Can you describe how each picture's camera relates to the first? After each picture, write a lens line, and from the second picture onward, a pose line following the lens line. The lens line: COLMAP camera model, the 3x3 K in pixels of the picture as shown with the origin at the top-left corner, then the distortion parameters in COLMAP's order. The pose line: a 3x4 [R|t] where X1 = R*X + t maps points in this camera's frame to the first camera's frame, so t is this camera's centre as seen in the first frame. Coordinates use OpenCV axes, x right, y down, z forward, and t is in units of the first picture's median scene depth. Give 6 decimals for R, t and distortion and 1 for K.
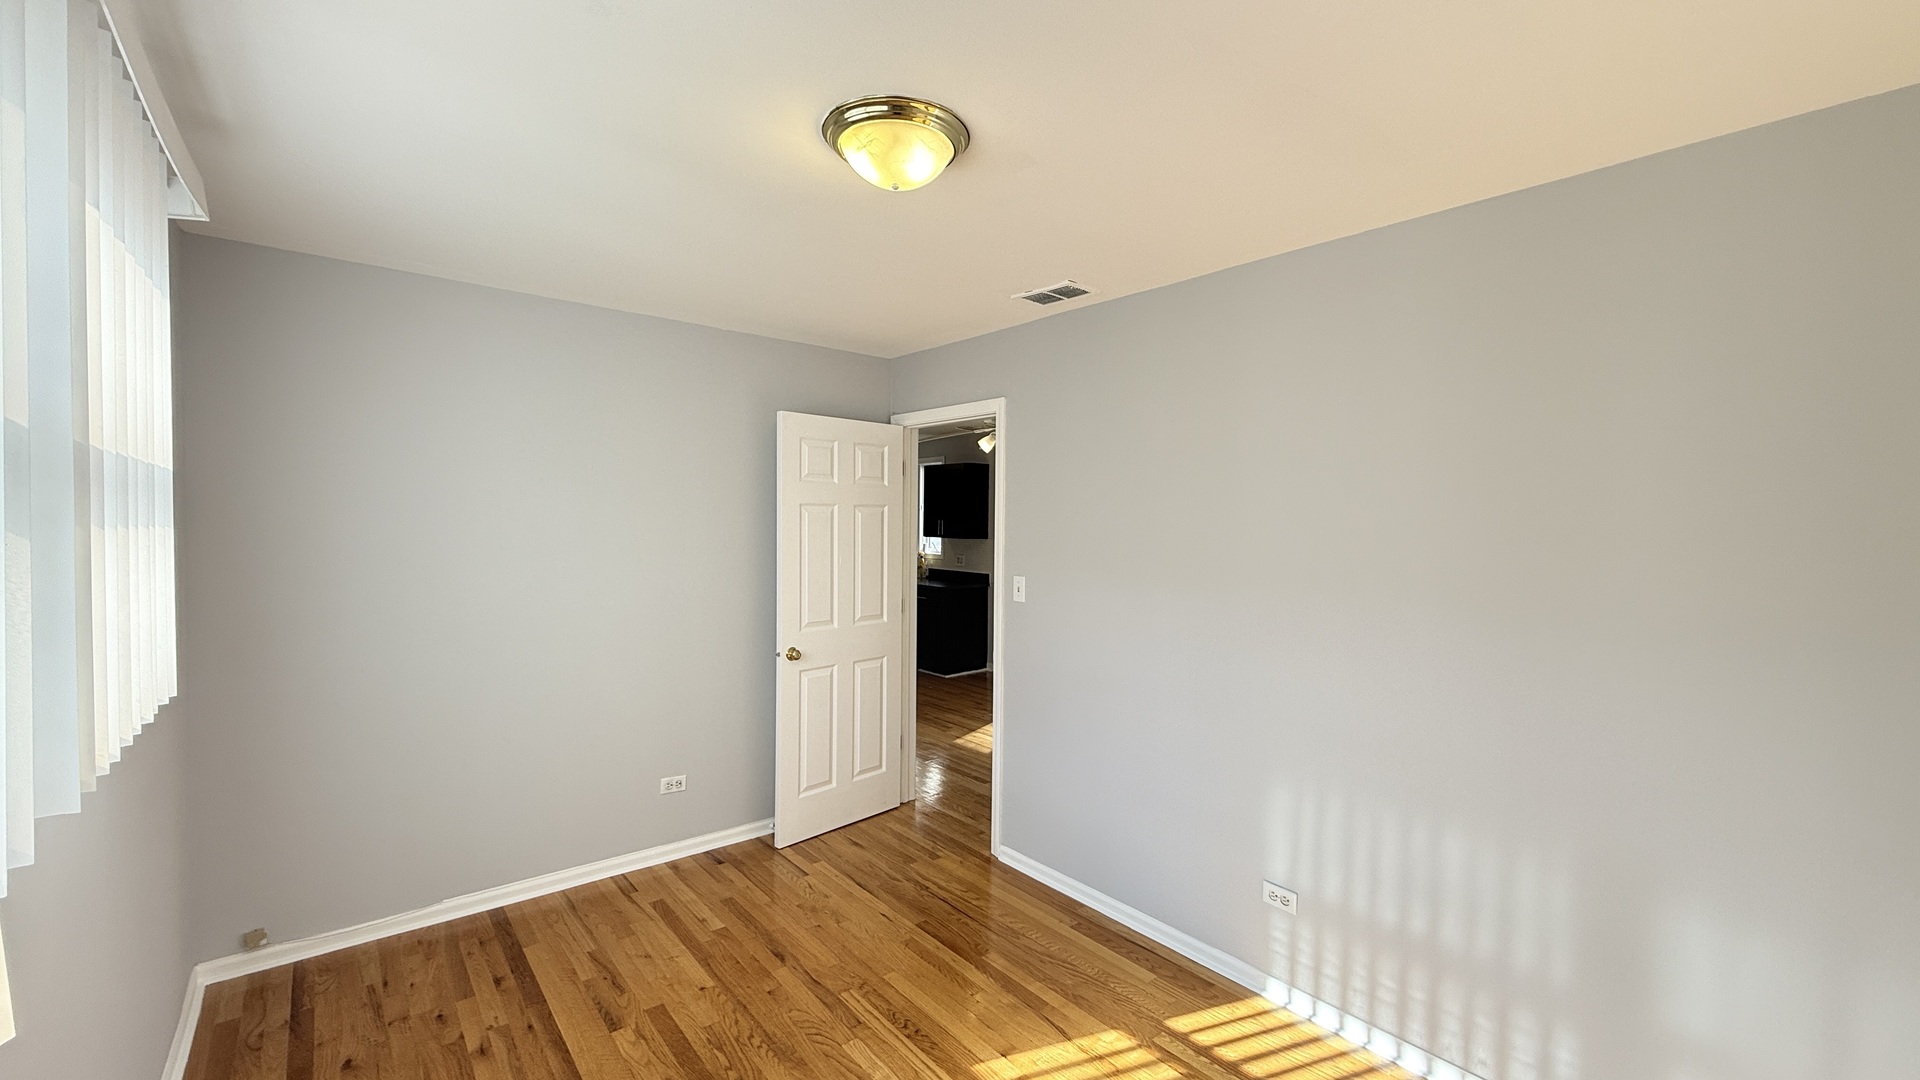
lens RADIAL K [[764.7, 0, 954.2], [0, 764.7, 535.2], [0, 0, 1]] dist [0.000230, 0.000647]
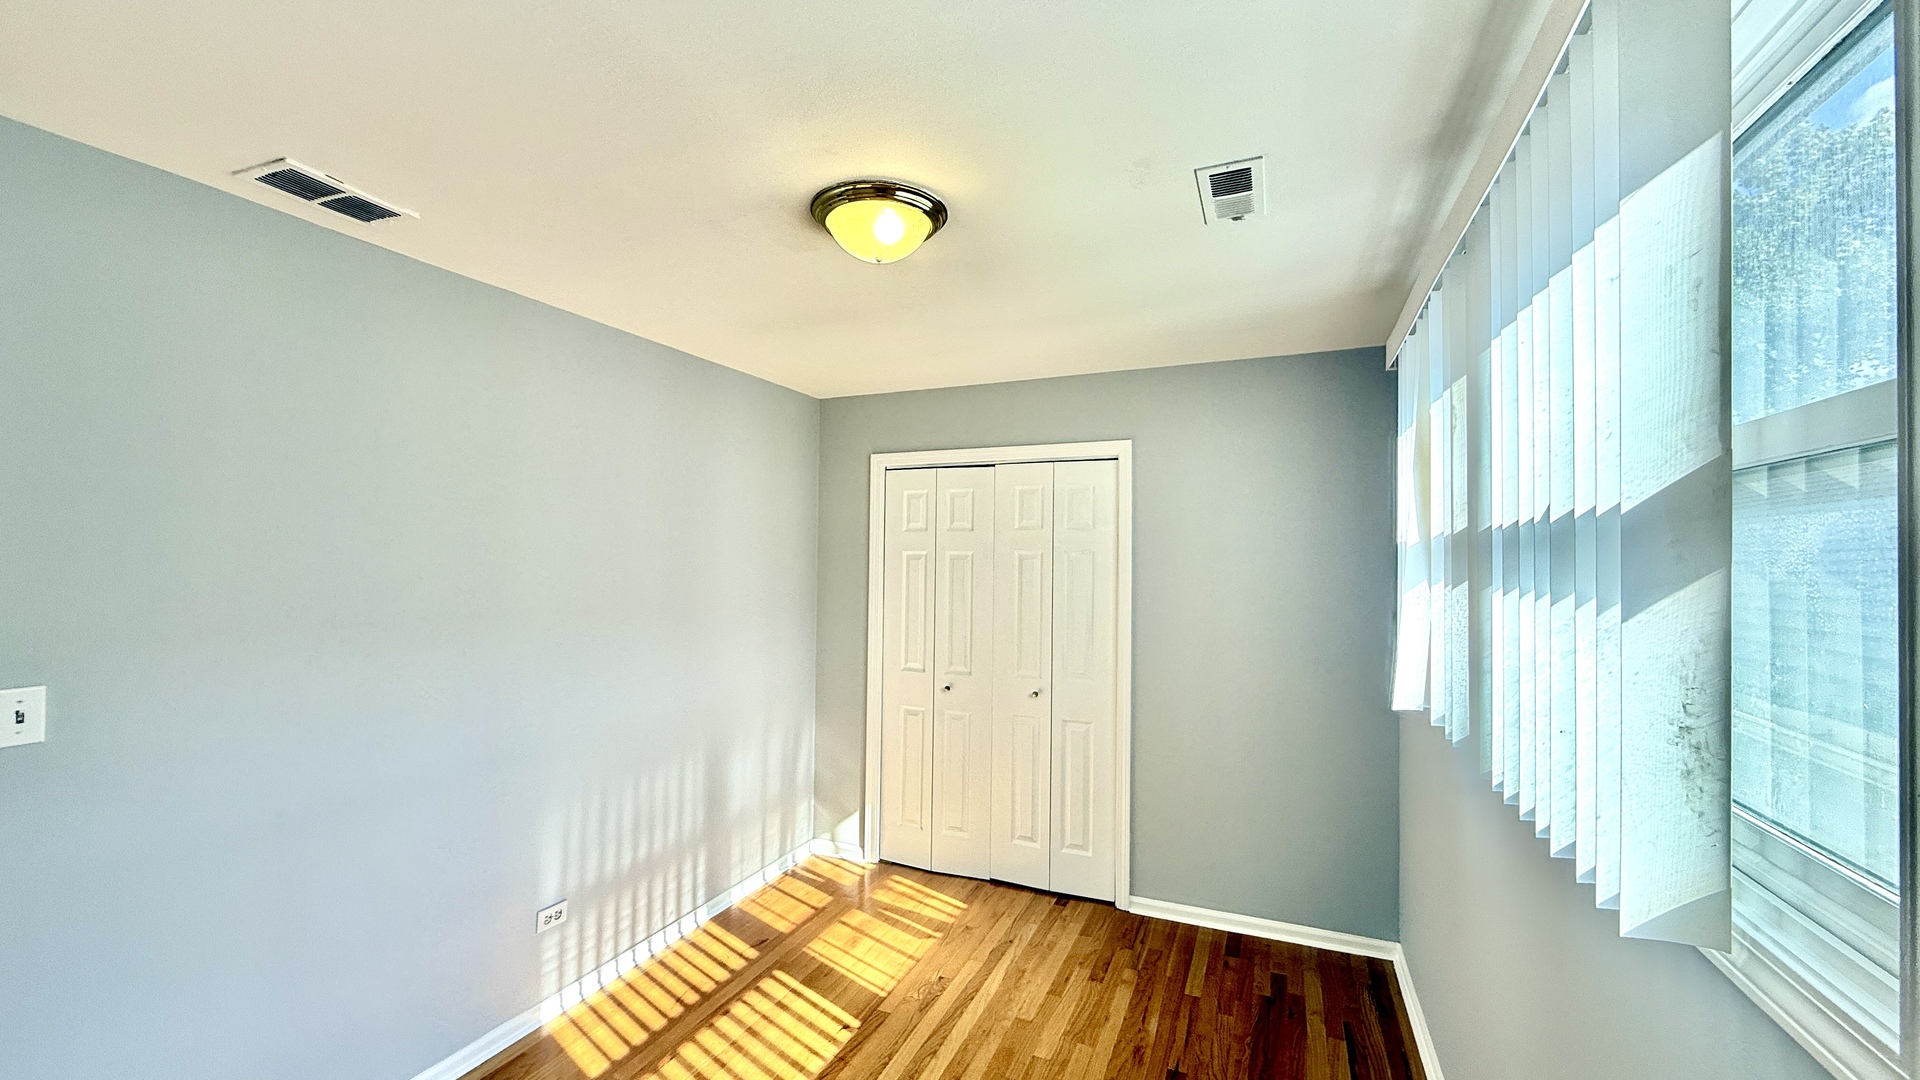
lens RADIAL K [[764.7, 0, 954.2], [0, 764.7, 535.2], [0, 0, 1]] dist [0.000230, 0.000647]
pose [[-0.455135, 0.009524, 0.890372, -0.816926], [0.006107, 0.999953, -0.007575, -0.040000], [-0.890402, 0.001990, -0.455171, 1.054317]]
